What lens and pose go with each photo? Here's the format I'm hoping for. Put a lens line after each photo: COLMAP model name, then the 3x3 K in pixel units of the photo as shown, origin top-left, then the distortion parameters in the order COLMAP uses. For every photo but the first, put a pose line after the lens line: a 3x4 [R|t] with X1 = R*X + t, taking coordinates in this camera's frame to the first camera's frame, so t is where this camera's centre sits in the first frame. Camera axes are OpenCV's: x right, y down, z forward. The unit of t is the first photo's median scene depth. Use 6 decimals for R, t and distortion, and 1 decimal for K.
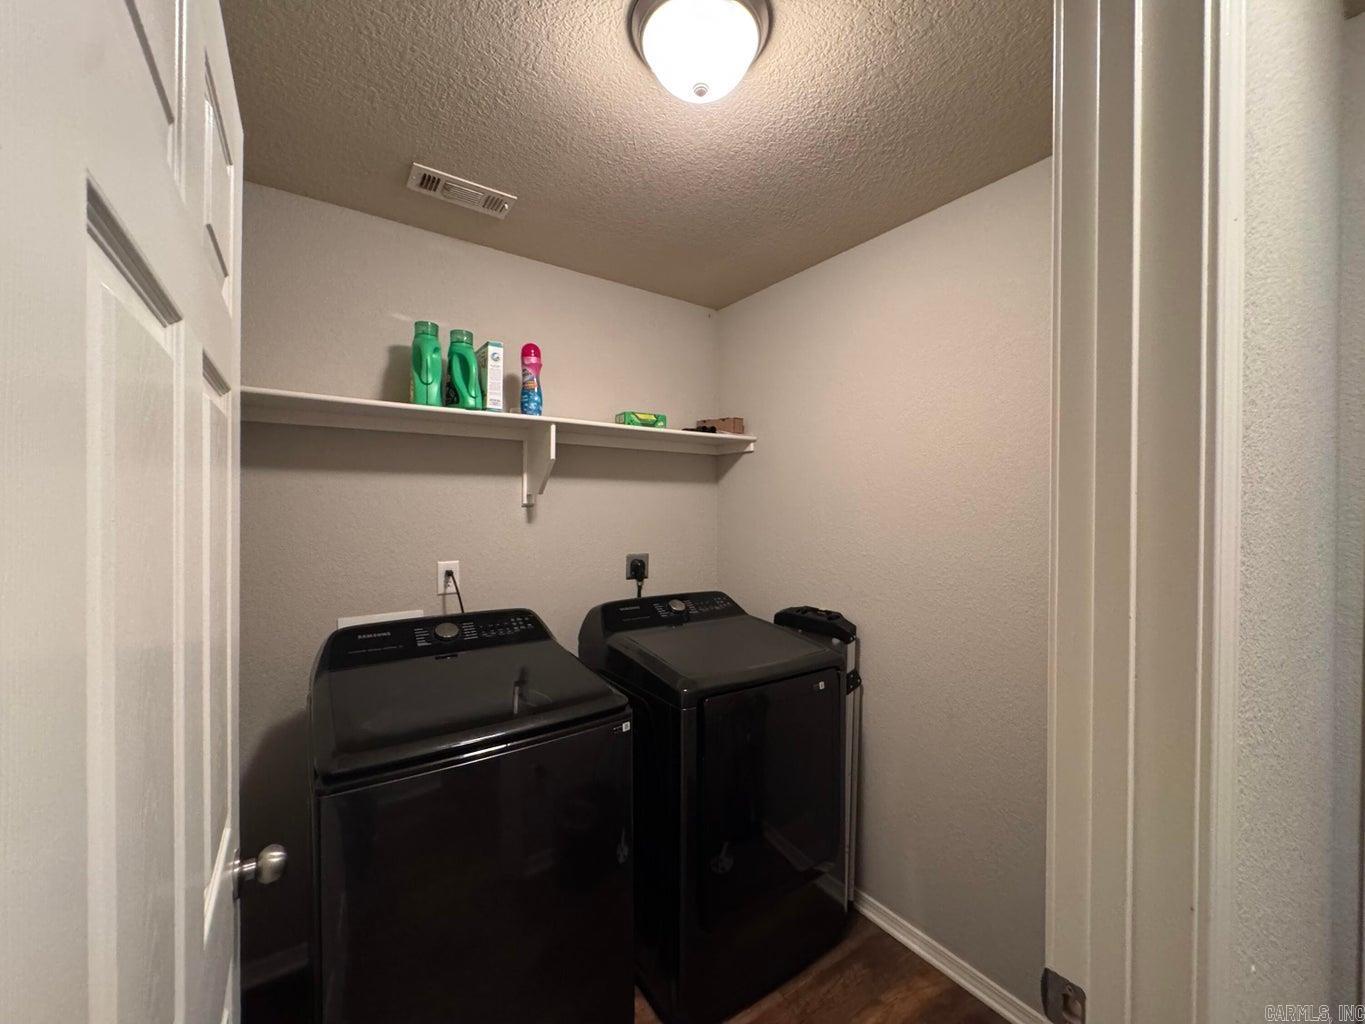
lens RADIAL K [[540.5, 0, 674.8], [0, 540.5, 511.2], [0, 0, 1]] dist [-0.000765, 0.000499]
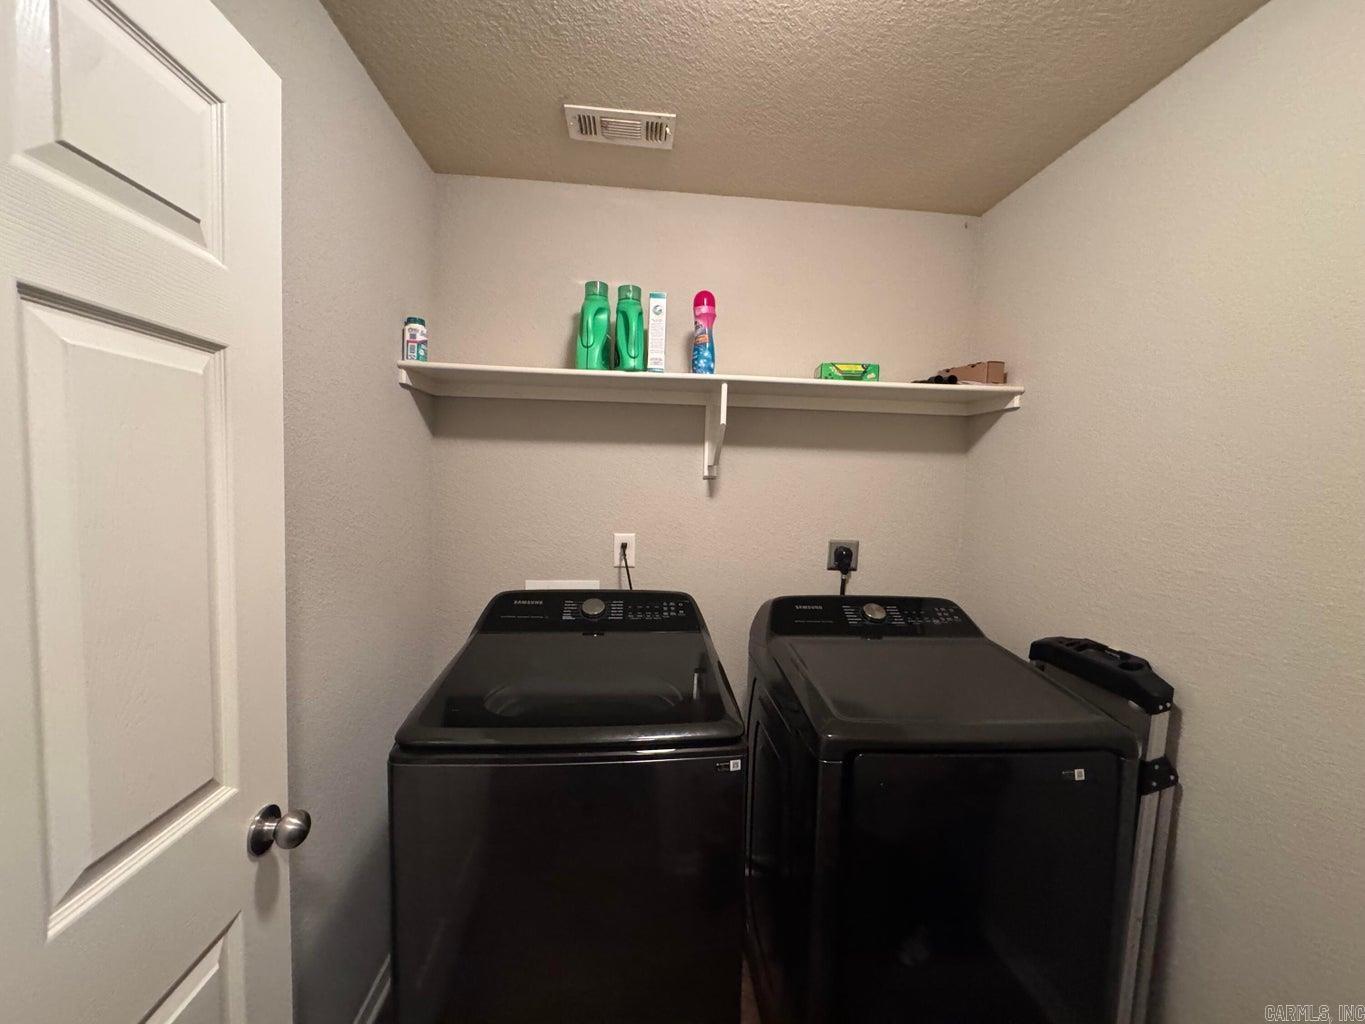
lens RADIAL K [[540.5, 0, 687.7], [0, 540.5, 509.0], [0, 0, 1]] dist [-0.000765, 0.000499]
pose [[0.871803, 0.049163, -0.487383, 0.144683], [-0.028070, 0.998330, 0.050493, -0.003097], [0.489051, -0.030339, 0.871727, 0.209649]]
